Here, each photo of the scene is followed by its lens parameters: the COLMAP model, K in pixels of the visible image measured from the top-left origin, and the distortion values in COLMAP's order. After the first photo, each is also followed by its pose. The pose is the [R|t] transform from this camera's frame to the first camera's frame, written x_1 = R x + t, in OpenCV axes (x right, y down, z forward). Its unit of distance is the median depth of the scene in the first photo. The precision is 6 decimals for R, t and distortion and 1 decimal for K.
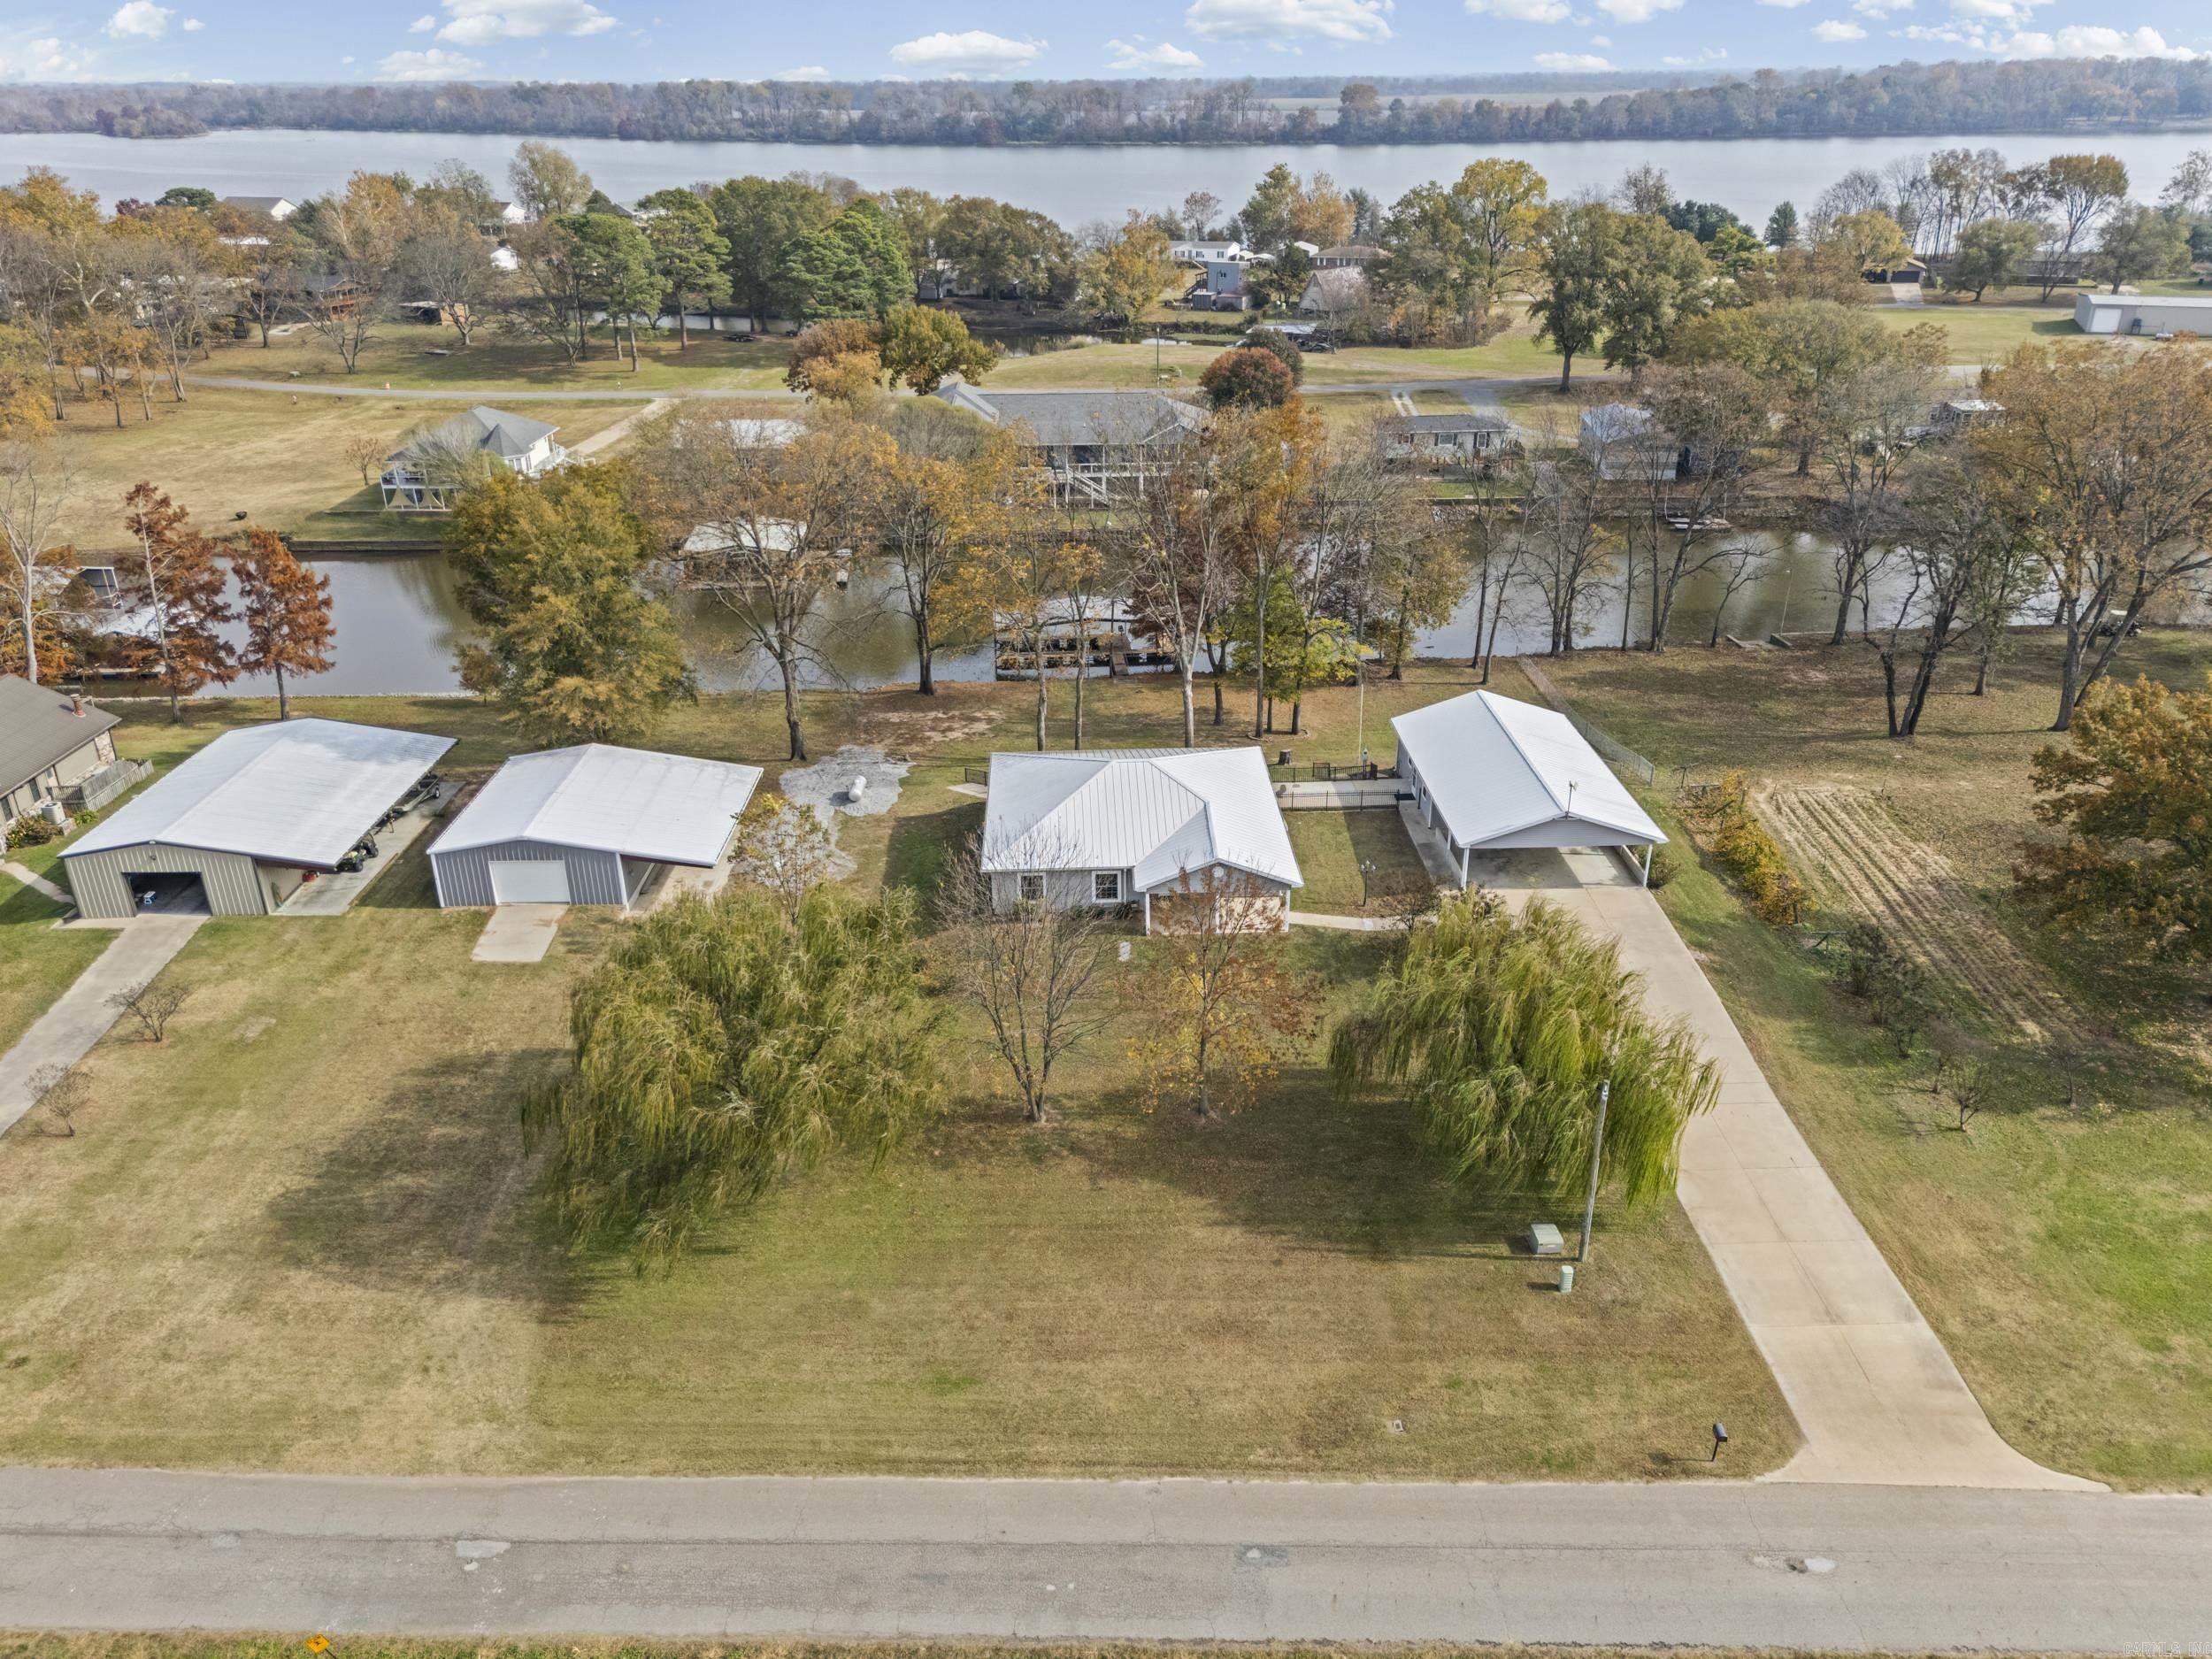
lens RADIAL K [[1655.3, 0, 1105.6], [0, 1655.3, 781.3], [0, 0, 1]] dist [0.059593, -0.047595]
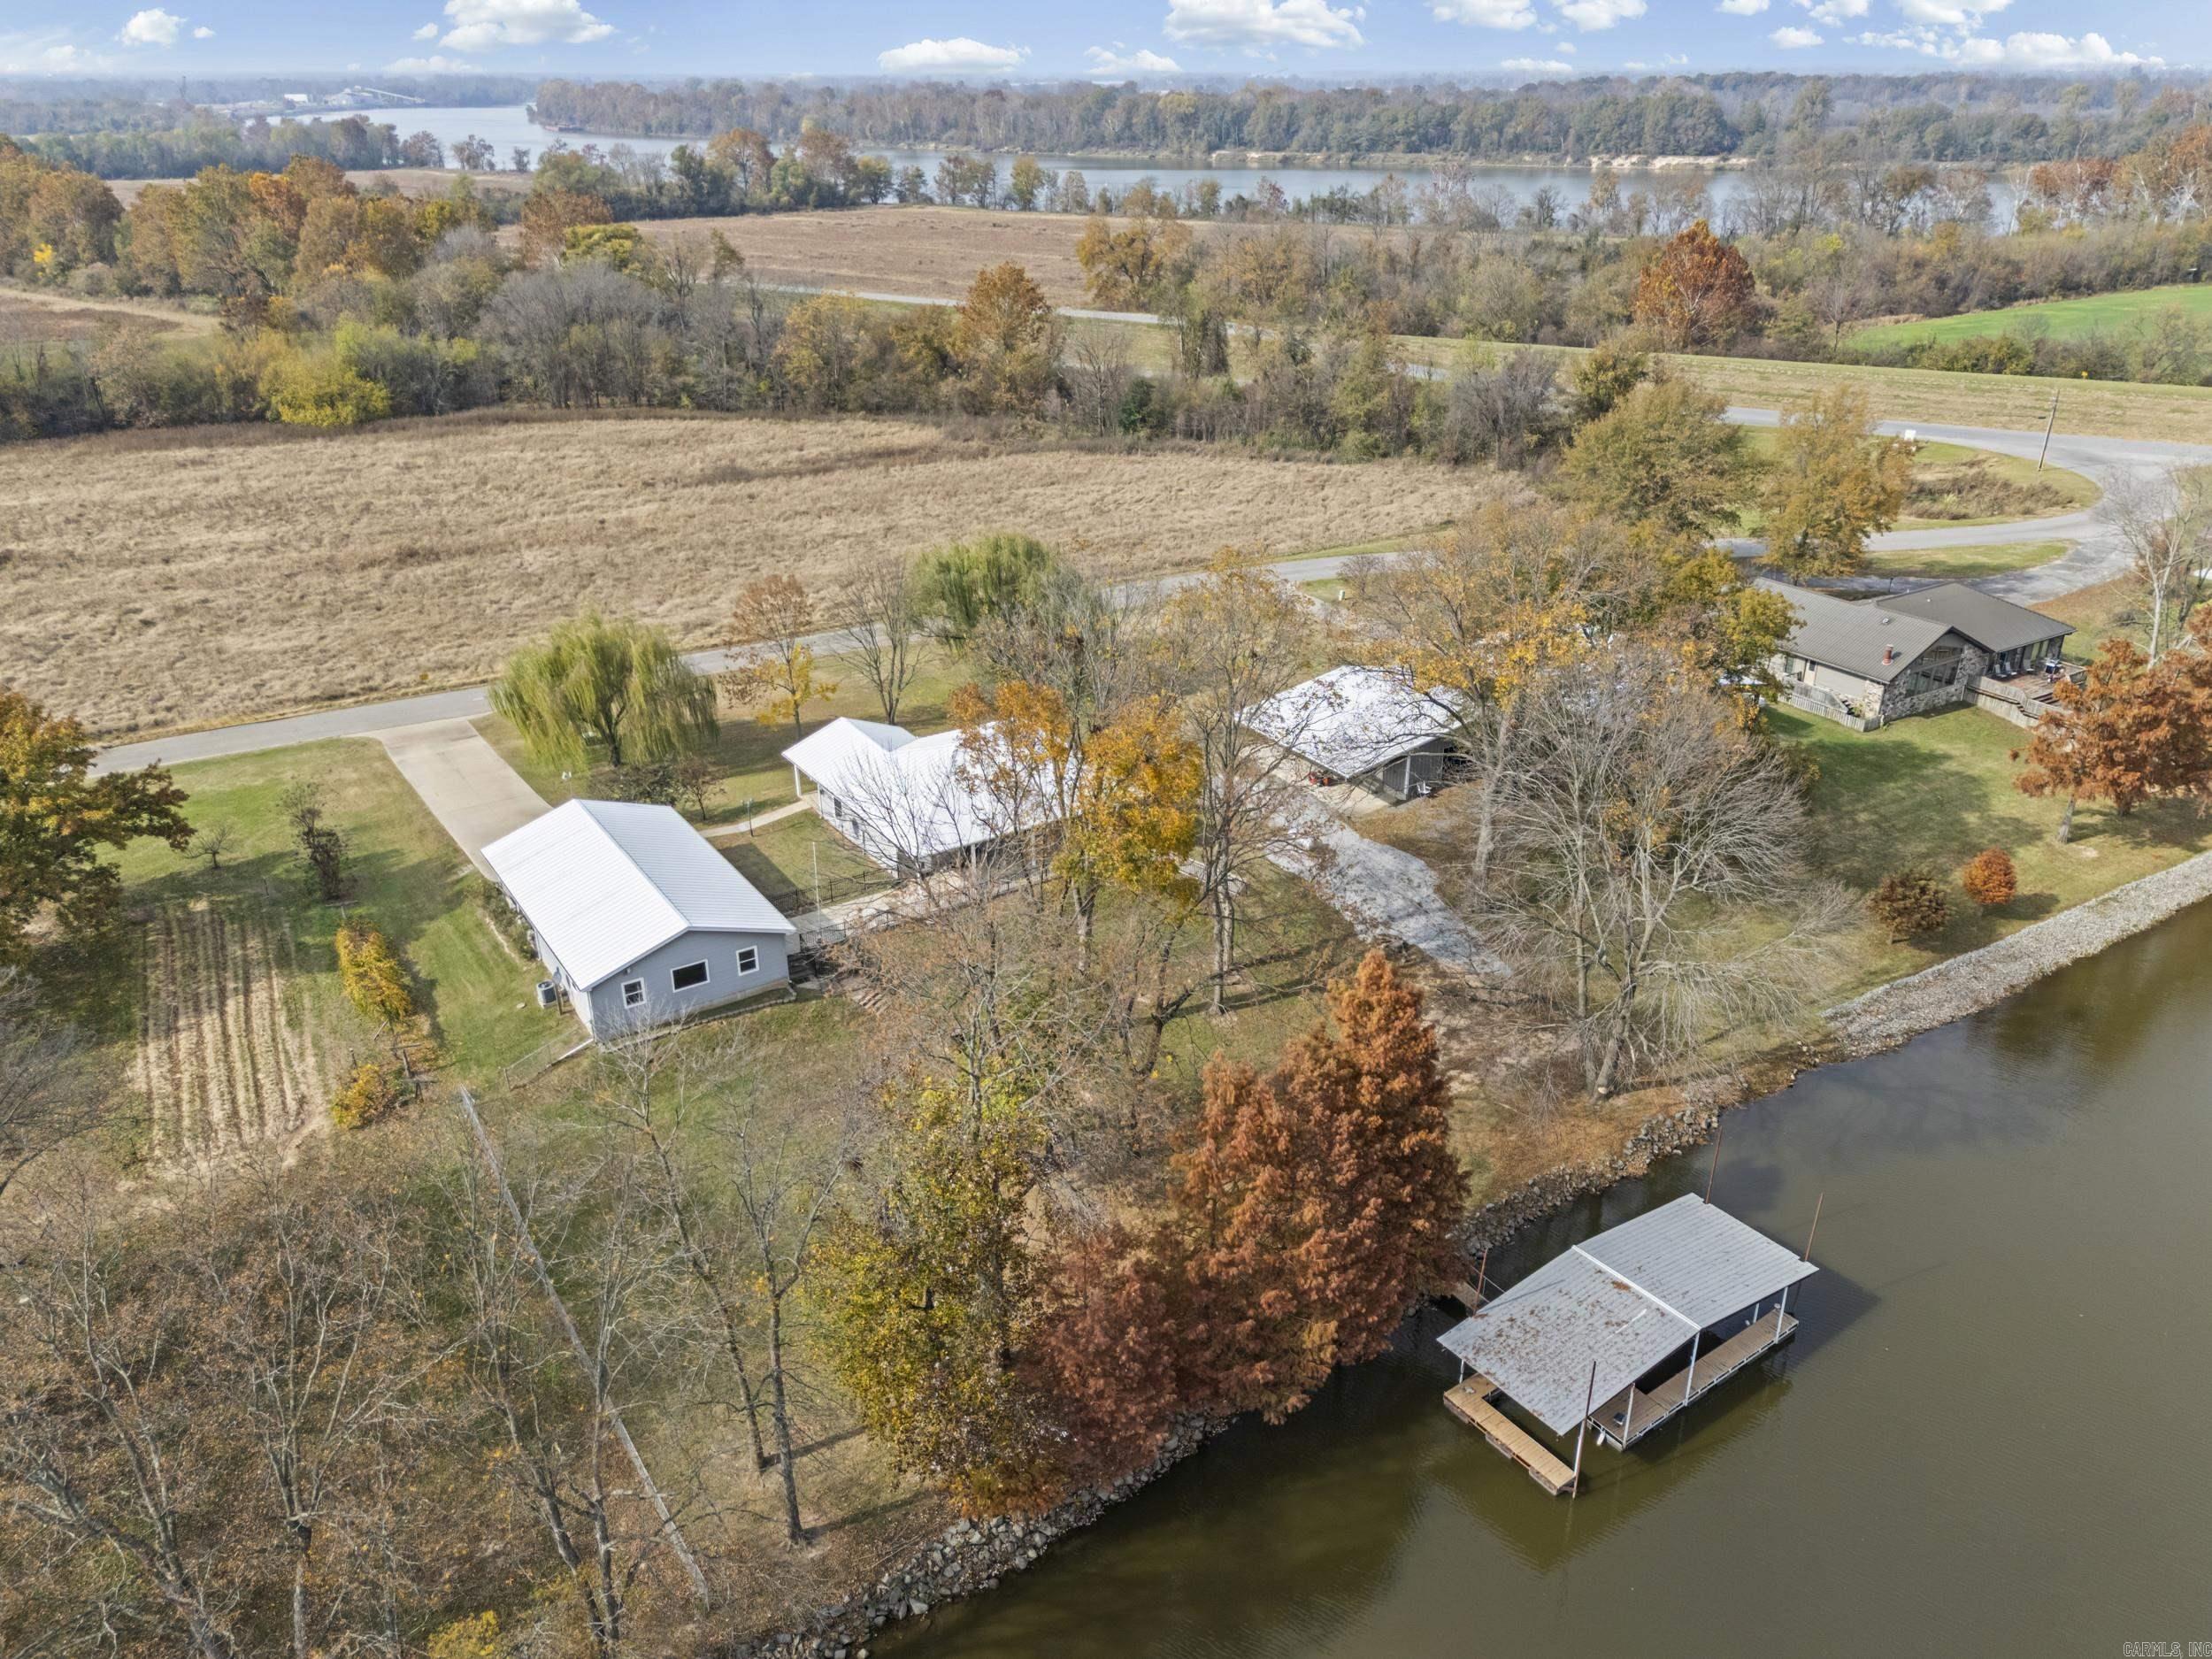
lens RADIAL K [[1655.3, 0, 1105.6], [0, 1655.3, 781.3], [0, 0, 1]] dist [0.059593, -0.047595]
pose [[-0.860753, 0.211930, -0.462807, 0.469832], [-0.183403, 0.719017, 0.670356, -0.778249], [0.474834, 0.661891, -0.580028, 1.753220]]
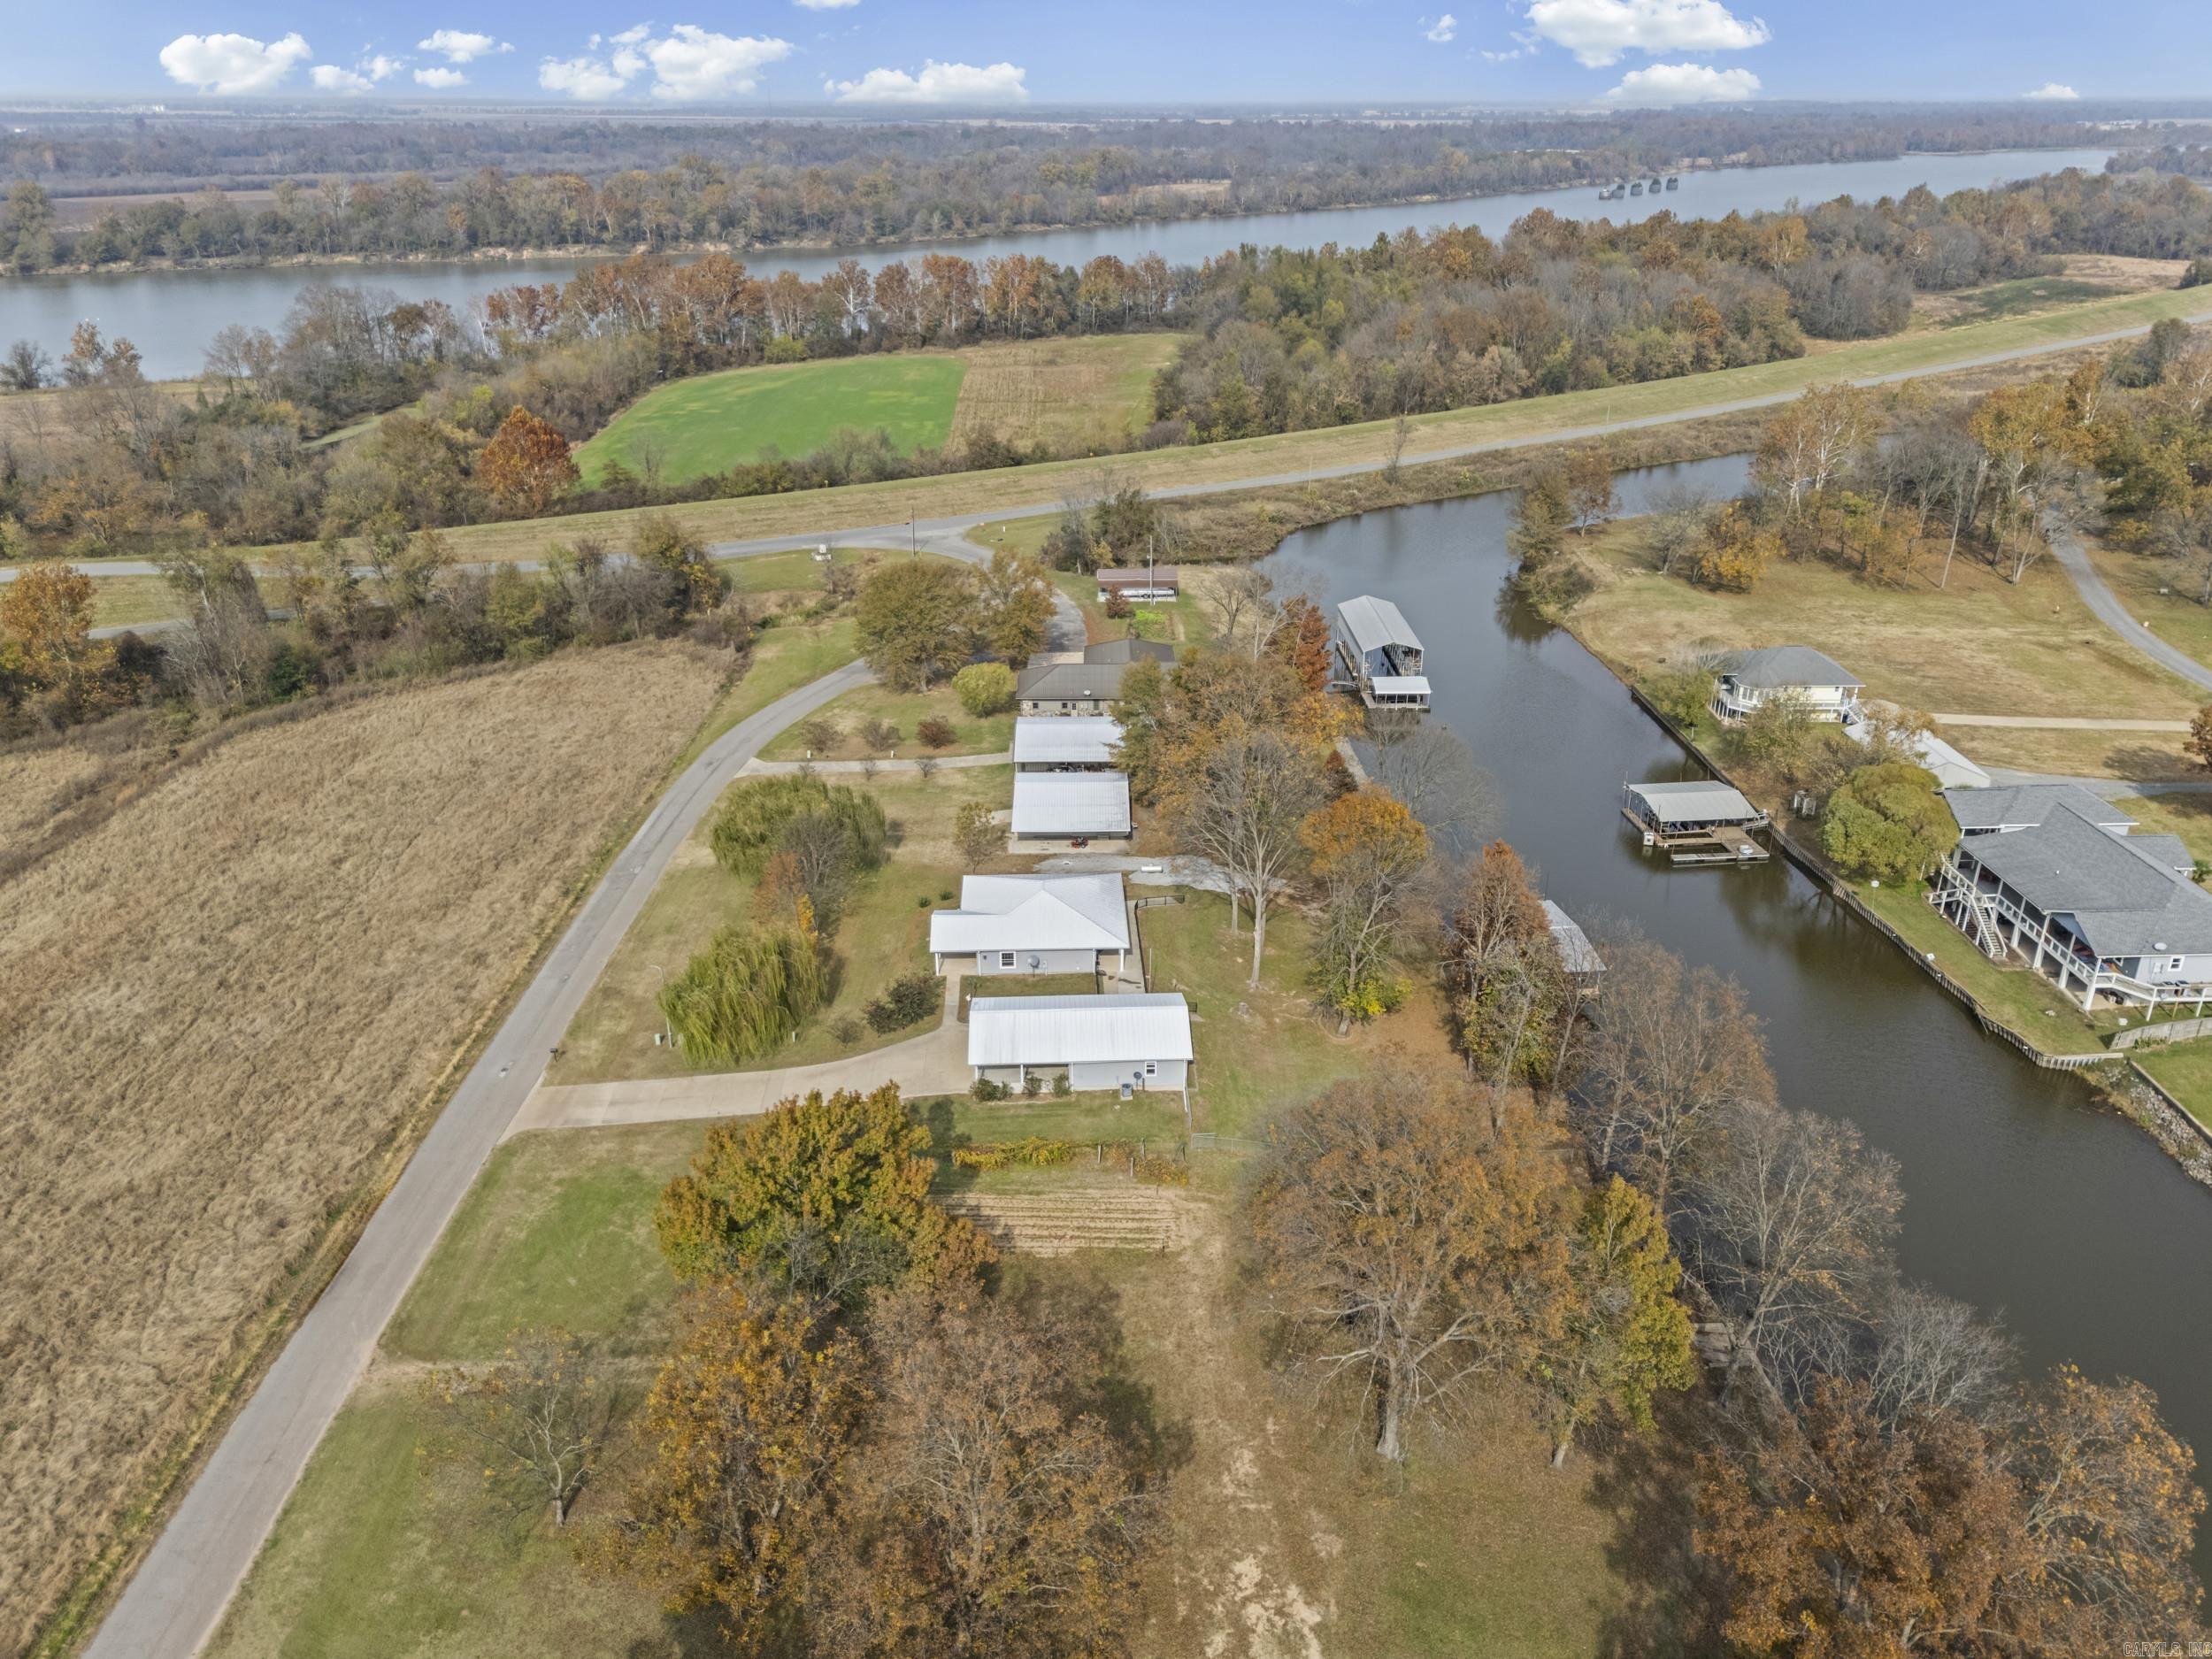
lens RADIAL K [[1655.3, 0, 1105.6], [0, 1655.3, 781.3], [0, 0, 1]] dist [0.059593, -0.047595]
pose [[0.005204, 0.388955, -0.921242, 1.644567], [-0.385044, 0.851001, 0.357124, -0.787104], [0.922883, 0.352861, 0.154194, 0.768861]]
